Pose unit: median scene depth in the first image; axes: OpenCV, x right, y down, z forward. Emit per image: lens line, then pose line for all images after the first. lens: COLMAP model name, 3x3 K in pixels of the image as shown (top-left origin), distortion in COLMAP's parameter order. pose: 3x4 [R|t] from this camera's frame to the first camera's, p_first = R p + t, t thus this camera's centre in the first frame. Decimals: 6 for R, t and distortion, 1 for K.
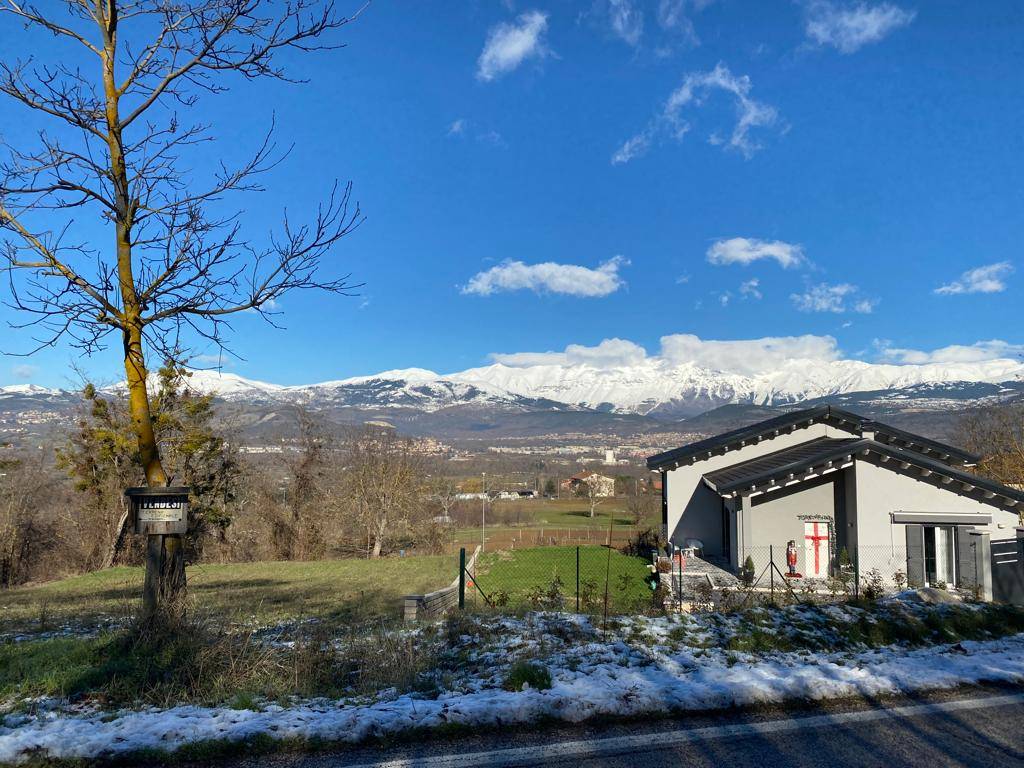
lens RADIAL K [[757.4, 0, 539.4], [0, 757.4, 379.4], [0, 0, 1]] dist [-0.005805, -0.009989]
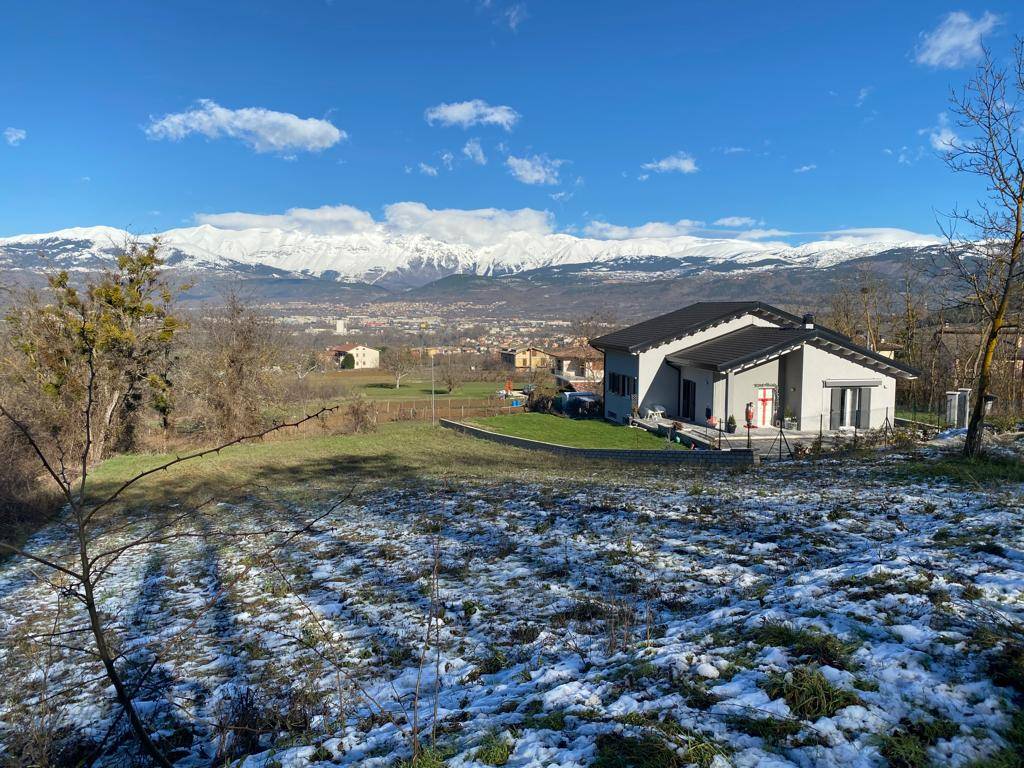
lens RADIAL K [[759.4, 0, 526.5], [0, 759.4, 368.8], [0, 0, 1]] dist [0.102074, -0.188359]
pose [[0.936991, -0.029037, 0.348144, -0.221258], [-0.026569, 0.987731, 0.153890, -0.021247], [-0.348341, -0.153444, 0.924723, -0.057099]]
